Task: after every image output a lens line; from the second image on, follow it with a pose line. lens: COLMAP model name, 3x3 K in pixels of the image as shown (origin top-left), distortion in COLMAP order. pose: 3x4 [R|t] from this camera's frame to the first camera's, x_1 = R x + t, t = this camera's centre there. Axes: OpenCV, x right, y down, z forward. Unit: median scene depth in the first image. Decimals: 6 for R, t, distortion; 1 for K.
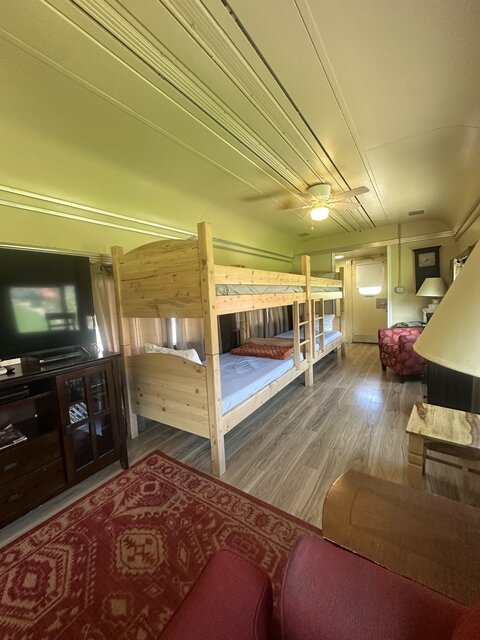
lens RADIAL K [[256.5, 0, 237.5], [0, 256.5, 316.4], [0, 0, 1]] dist [-0.001046, 0.000526]
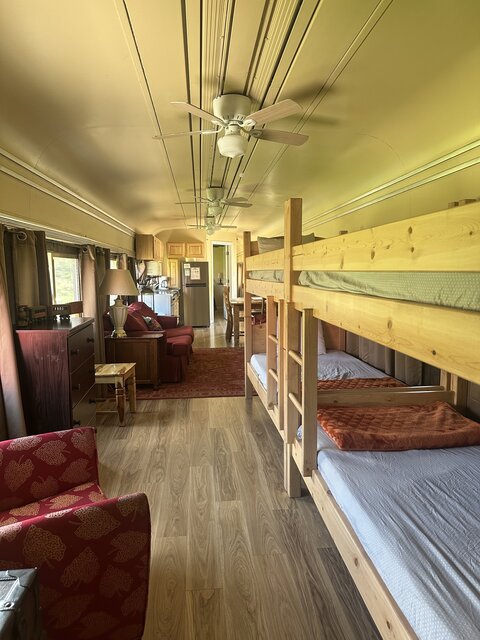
lens RADIAL K [[447.0, 0, 242.9], [0, 447.0, 321.1], [0, 0, 1]] dist [0.043501, -0.032719]
pose [[-0.758468, 0.148249, -0.634625, 0.793643], [0.017331, 0.978028, 0.207754, -0.183144], [0.651480, 0.146576, -0.744372, 1.478188]]
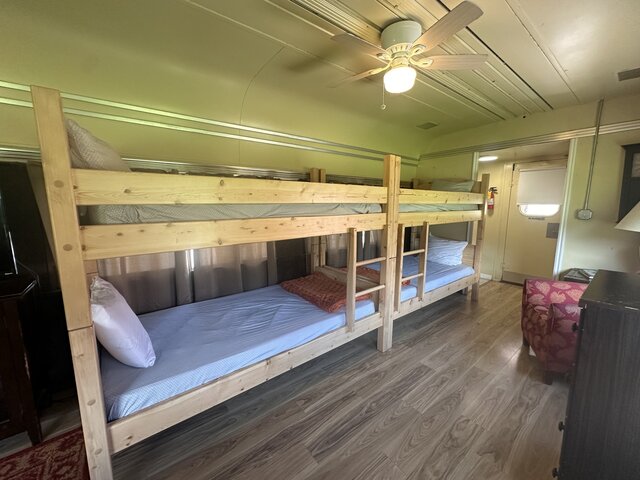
lens RADIAL K [[256.5, 0, 317.5], [0, 256.5, 237.0], [0, 0, 1]] dist [-0.001046, 0.000526]
pose [[0.952097, 0.093651, -0.291104, 0.281399], [-0.073334, 0.994097, 0.079959, -0.069777], [0.296873, -0.054781, 0.953344, 0.311433]]
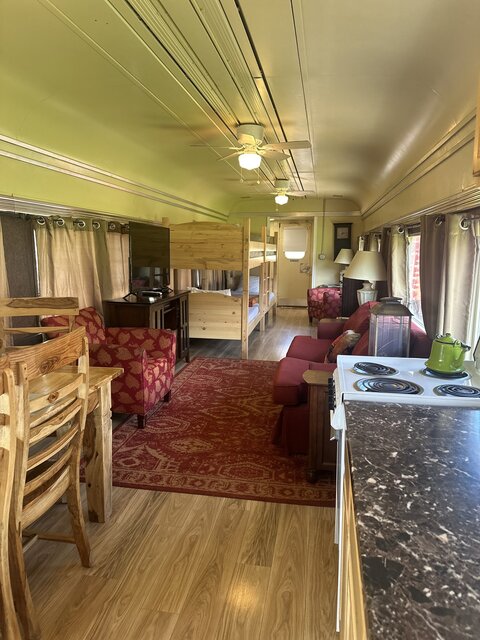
lens RADIAL K [[447.0, 0, 238.6], [0, 447.0, 321.3], [0, 0, 1]] dist [0.043501, -0.032719]
pose [[0.910239, -0.006759, 0.414029, -0.726237], [-0.025104, 0.997127, 0.071470, 0.068803], [-0.413322, -0.075448, 0.907454, -0.926313]]
